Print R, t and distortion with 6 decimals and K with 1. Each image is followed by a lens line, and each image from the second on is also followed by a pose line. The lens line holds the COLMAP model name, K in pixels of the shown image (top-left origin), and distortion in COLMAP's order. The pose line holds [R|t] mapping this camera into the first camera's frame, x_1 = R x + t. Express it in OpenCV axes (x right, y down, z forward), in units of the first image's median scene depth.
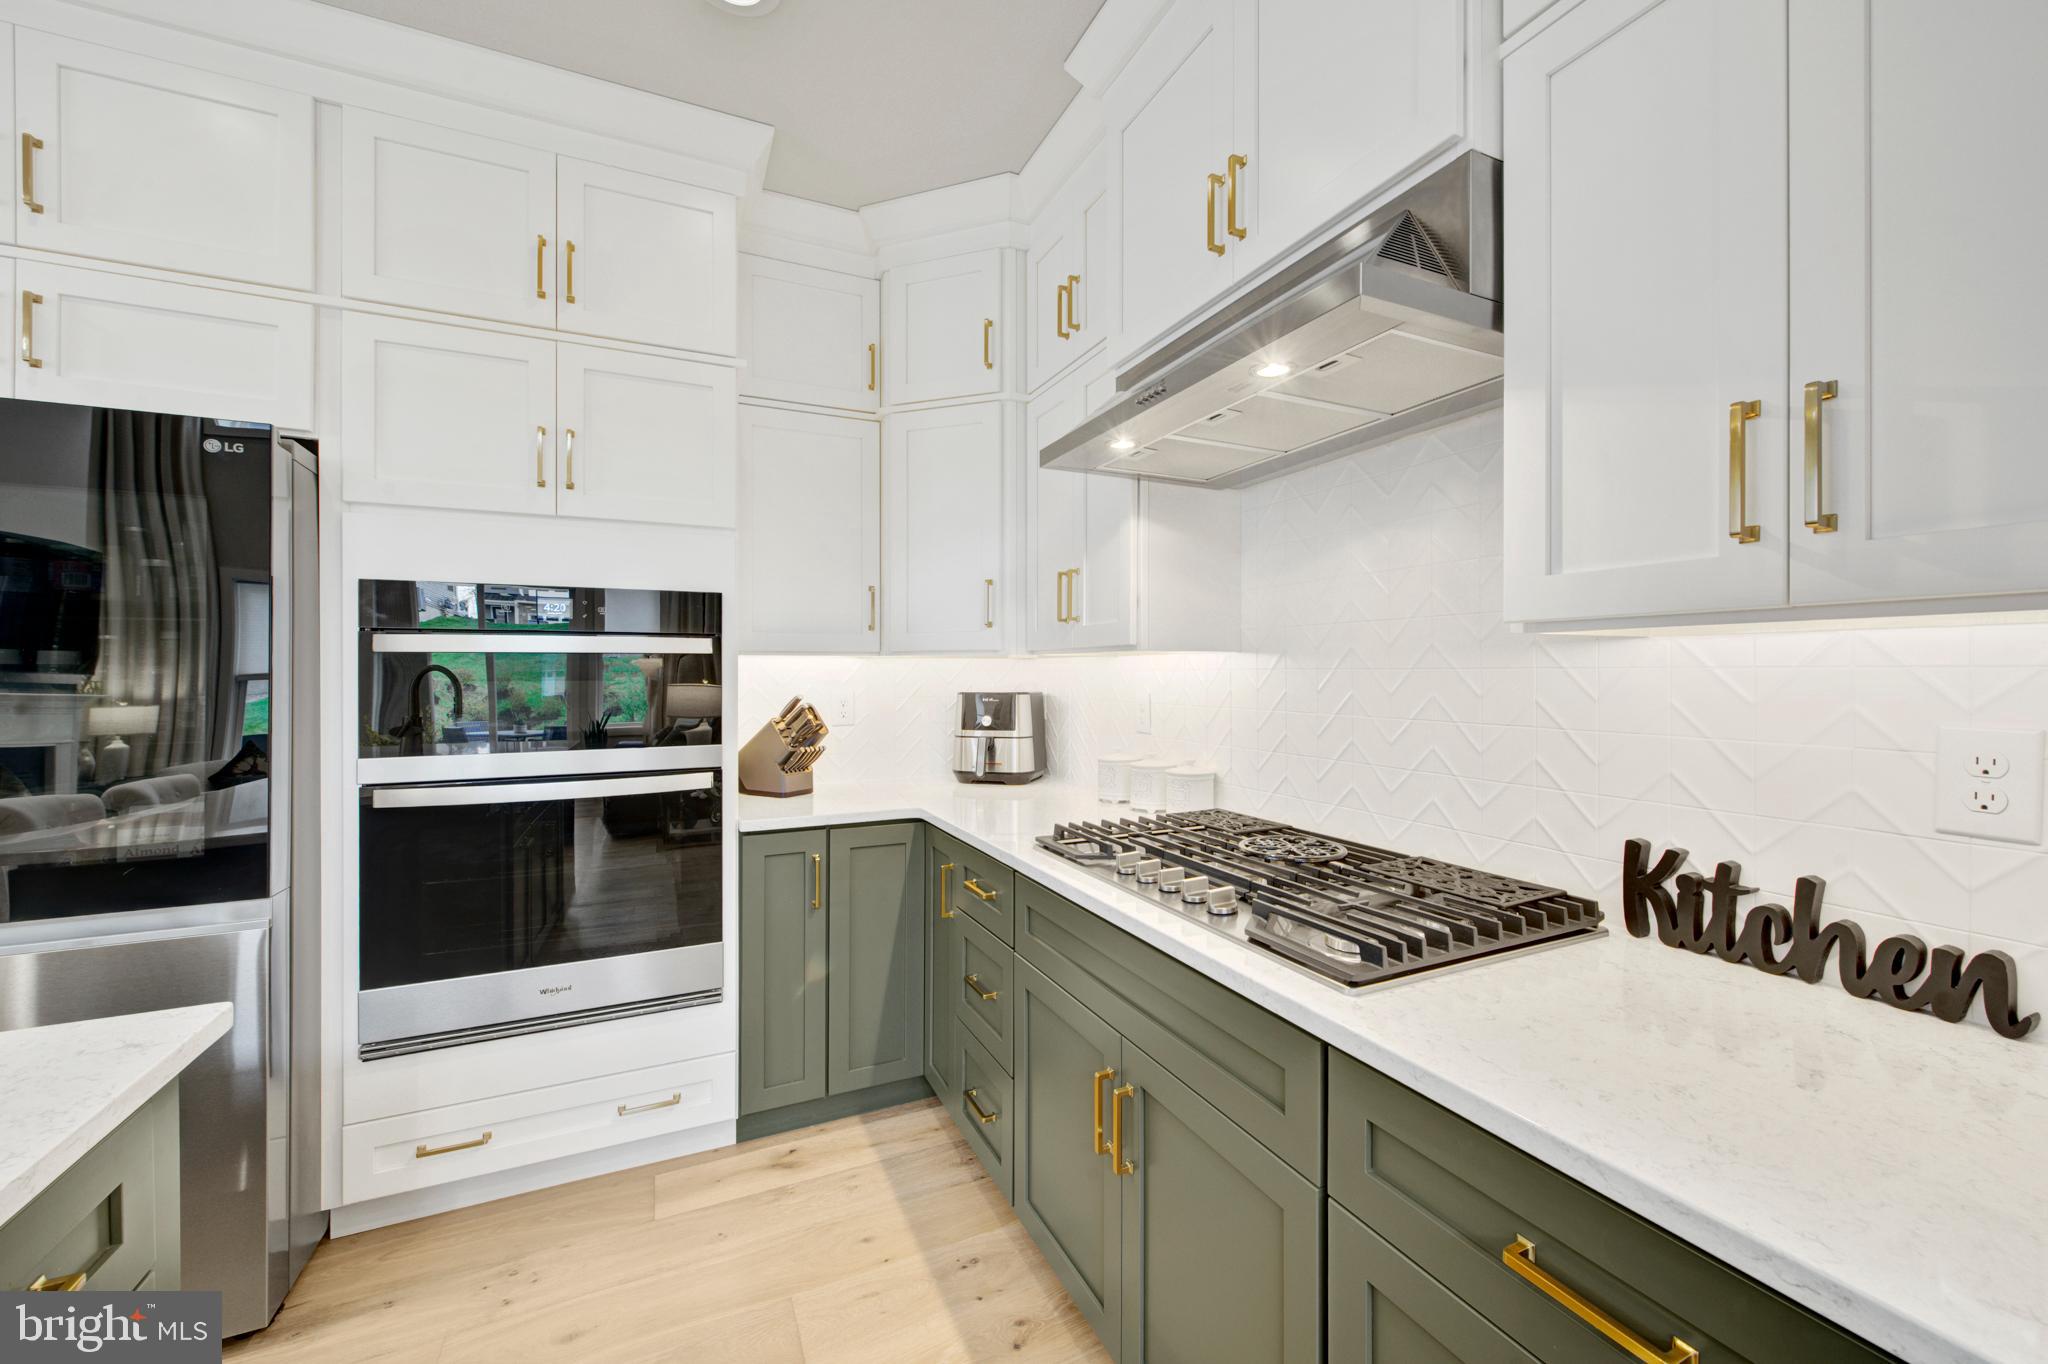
lens RADIAL K [[803.6, 0, 1041.7], [0, 803.6, 670.4], [0, 0, 1]] dist [0.004338, -0.002027]
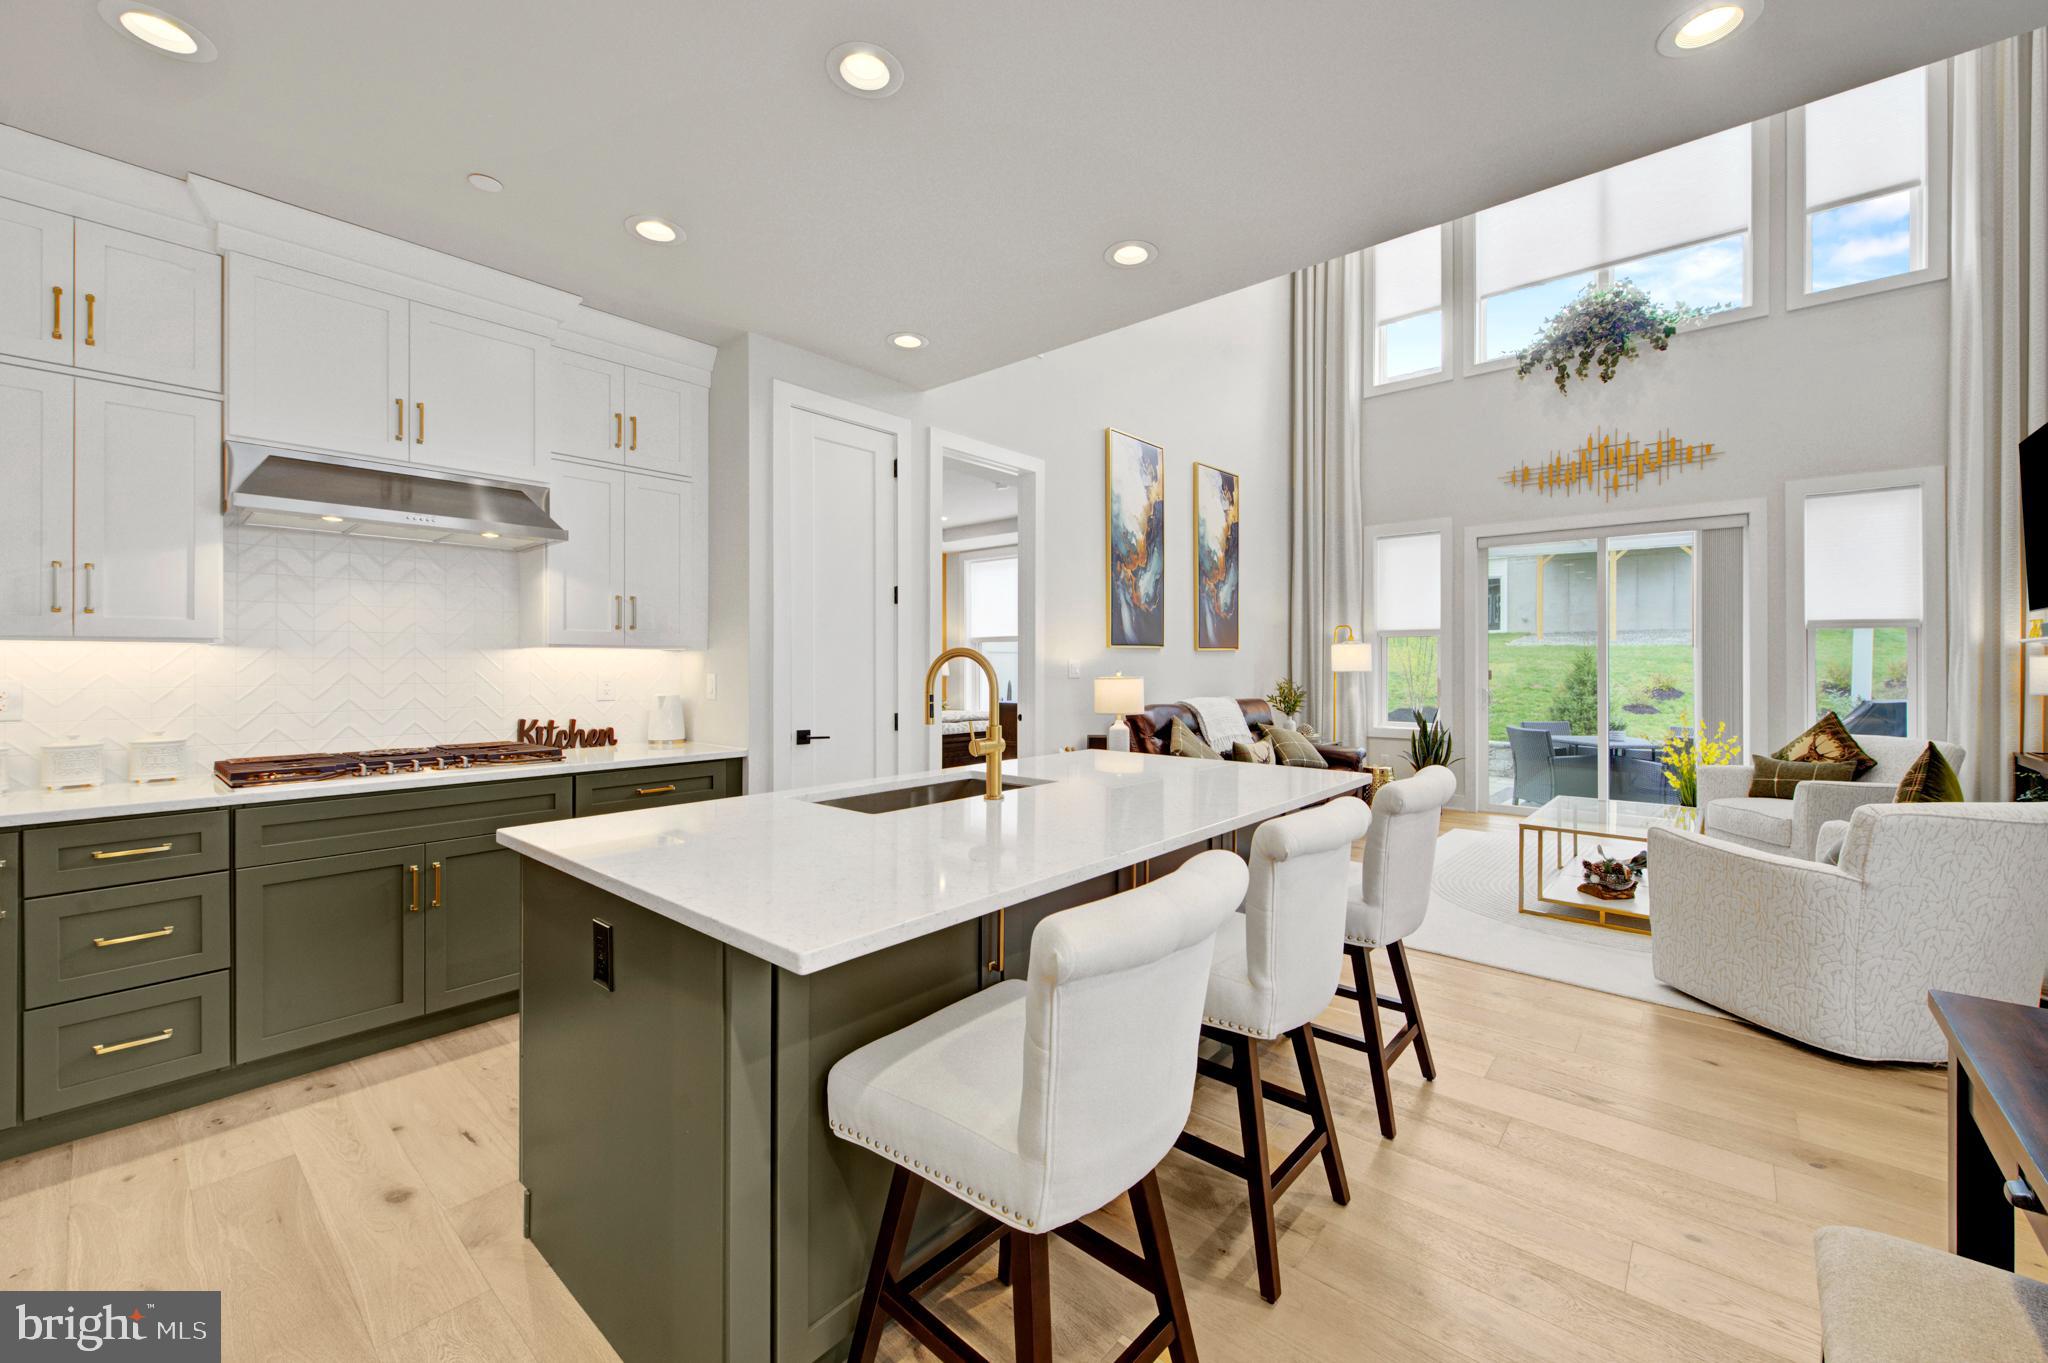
lens RADIAL K [[805.9, 0, 1041.8], [0, 805.9, 662.0], [0, 0, 1]] dist [0.005518, -0.002335]
pose [[-0.407809, 0.003401, 0.913061, -1.632243], [0.001416, 0.999994, -0.003092, 0.011386], [-0.913066, 0.000032, -0.407811, 0.298010]]
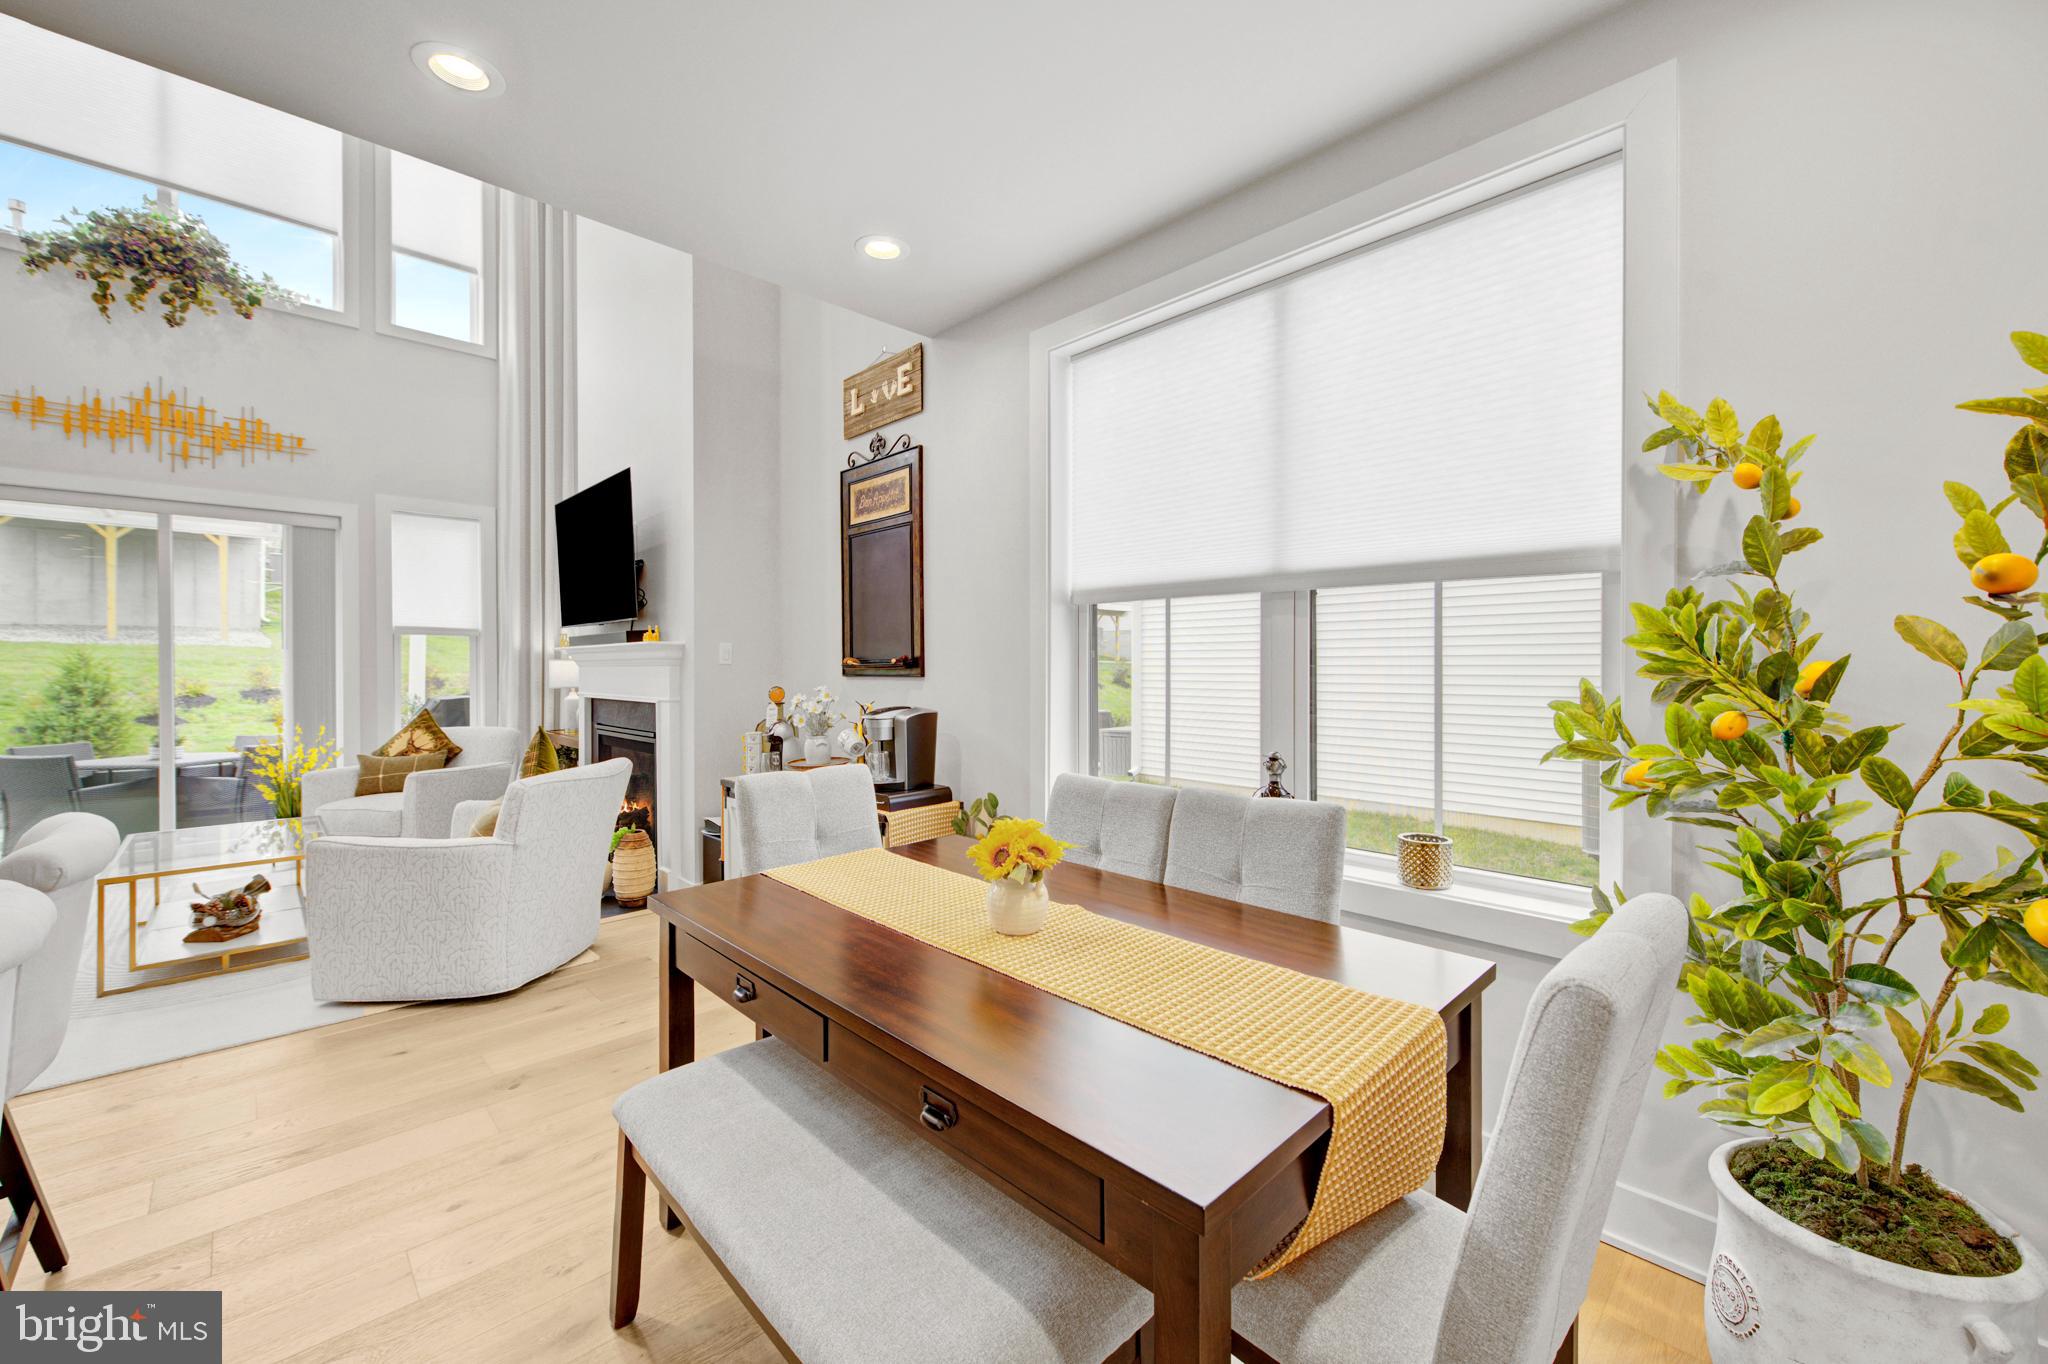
lens RADIAL K [[803.6, 0, 1035.5], [0, 803.6, 668.3], [0, 0, 1]] dist [0.004338, -0.002027]
pose [[-0.944868, 0.004927, -0.327413, -1.434814], [0.003141, 0.999977, 0.005983, 0.011191], [0.327435, 0.004625, -0.944862, 0.391647]]
